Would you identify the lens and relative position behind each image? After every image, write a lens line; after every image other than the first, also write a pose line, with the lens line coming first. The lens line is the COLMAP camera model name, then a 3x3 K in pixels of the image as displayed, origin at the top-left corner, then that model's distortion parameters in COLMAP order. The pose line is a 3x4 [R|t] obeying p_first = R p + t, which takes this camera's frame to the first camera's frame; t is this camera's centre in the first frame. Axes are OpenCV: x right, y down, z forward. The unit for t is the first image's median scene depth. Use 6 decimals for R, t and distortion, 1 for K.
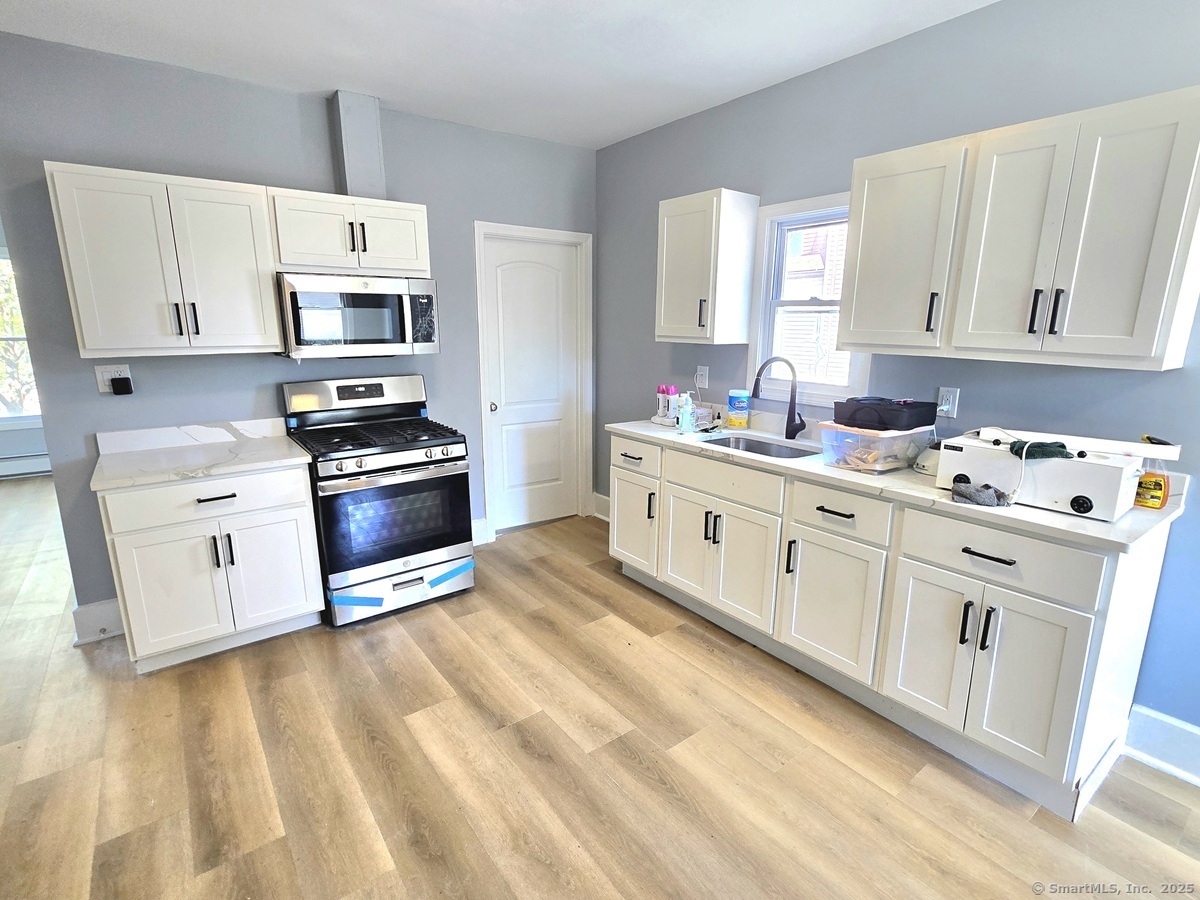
lens RADIAL K [[581.4, 0, 601.0], [0, 581.4, 450.3], [0, 0, 1]] dist [-0.000539, -0.000887]
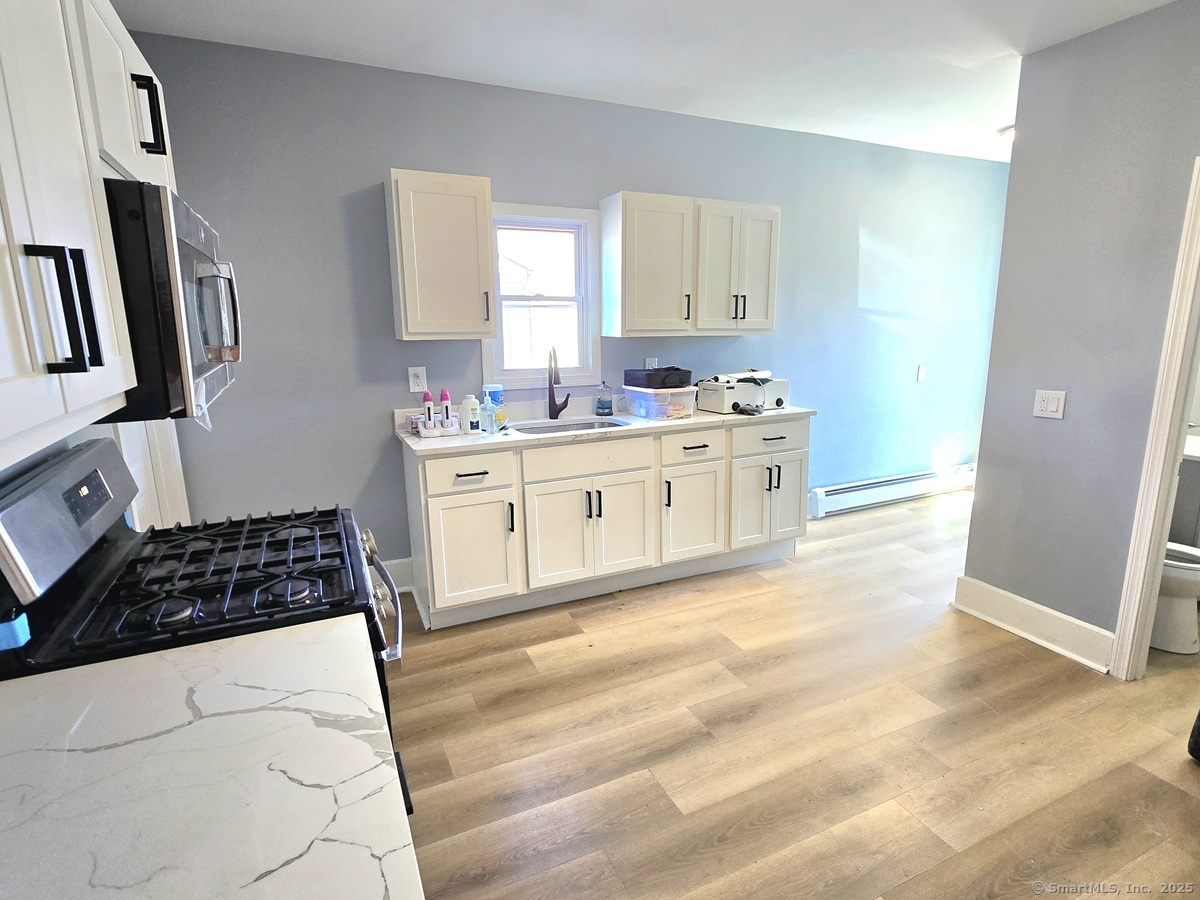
lens RADIAL K [[631.9, 0, 604.0], [0, 631.9, 449.2], [0, 0, 1]] dist [0.000768, 0.000746]
pose [[0.204239, -0.208748, 0.956405, -1.036302], [0.220610, 0.961681, 0.162789, -0.174970], [-0.953739, 0.177744, 0.242465, 0.773561]]
